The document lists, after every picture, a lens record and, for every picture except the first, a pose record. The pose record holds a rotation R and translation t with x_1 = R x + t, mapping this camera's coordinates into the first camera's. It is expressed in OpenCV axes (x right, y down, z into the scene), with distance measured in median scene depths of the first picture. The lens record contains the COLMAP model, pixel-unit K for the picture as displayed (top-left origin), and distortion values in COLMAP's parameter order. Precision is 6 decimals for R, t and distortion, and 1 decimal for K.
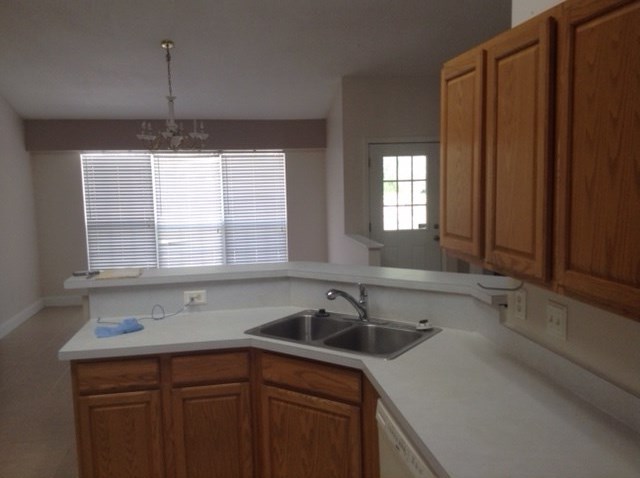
lens RADIAL K [[603.1, 0, 320.3], [0, 603.1, 240.8], [0, 0, 1]] dist [0.074351, 0.000000]
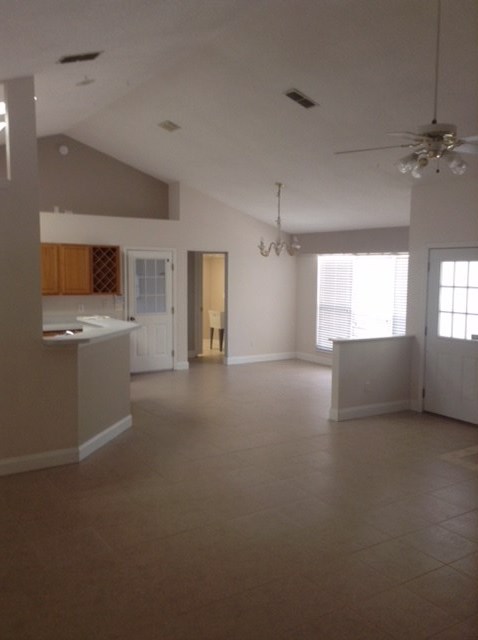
lens RADIAL K [[603.1, 0, 238.5], [0, 603.1, 319.0], [0, 0, 1]] dist [0.074351, 0.000000]
pose [[0.353889, 0.105332, -0.929337, 0.906362], [-0.116872, 0.990830, 0.067797, -0.073435], [0.927957, 0.084620, 0.362954, 0.331398]]
